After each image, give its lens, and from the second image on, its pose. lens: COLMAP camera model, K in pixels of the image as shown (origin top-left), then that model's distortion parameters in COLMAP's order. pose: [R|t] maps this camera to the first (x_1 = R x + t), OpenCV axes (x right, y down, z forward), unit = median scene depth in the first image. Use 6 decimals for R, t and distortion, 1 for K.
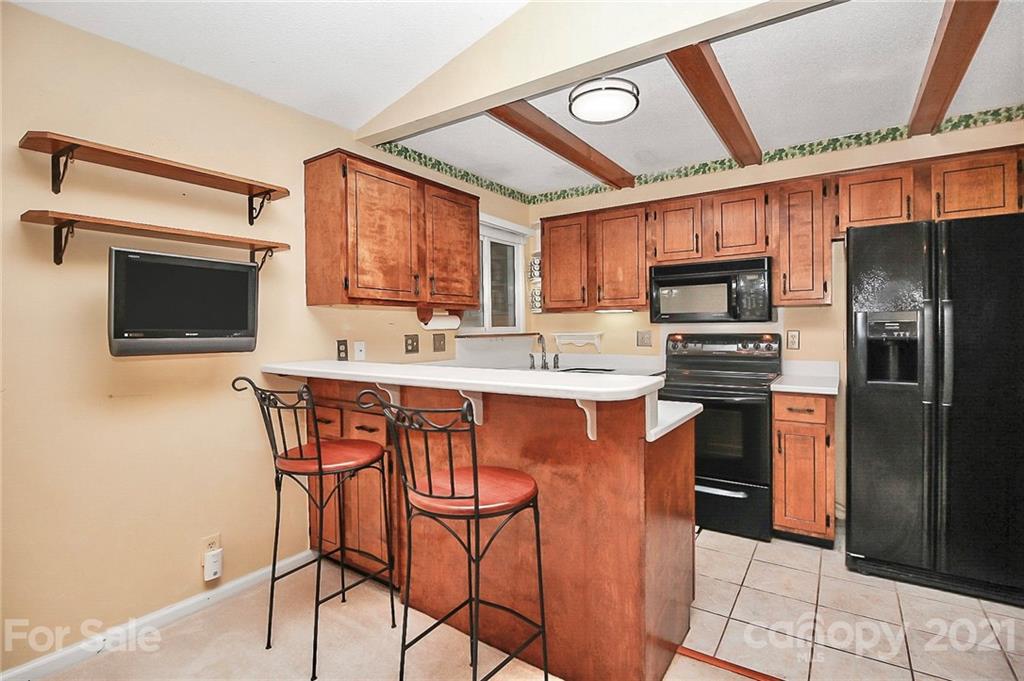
lens RADIAL K [[478.4, 0, 516.7], [0, 478.4, 333.7], [0, 0, 1]] dist [0.002657, -0.014165]
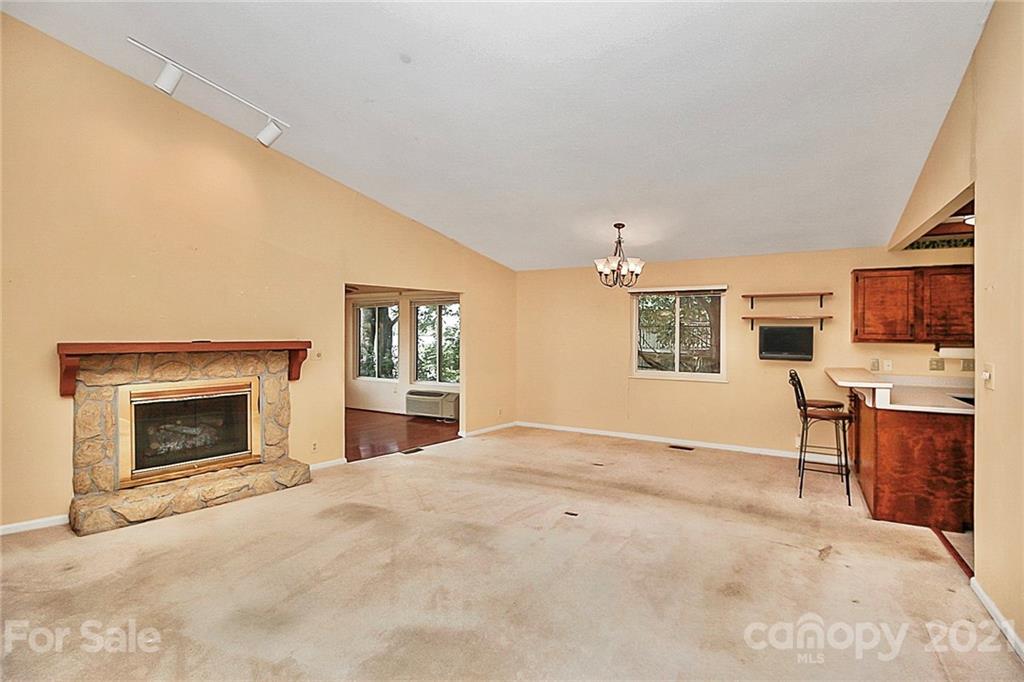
lens RADIAL K [[478.4, 0, 516.7], [0, 478.4, 334.2], [0, 0, 1]] dist [0.002657, -0.014165]
pose [[0.087111, 0.008638, -0.996161, 1.439751], [-0.018333, 0.999807, 0.007066, -0.074700], [0.996030, 0.017647, 0.087253, -0.609181]]
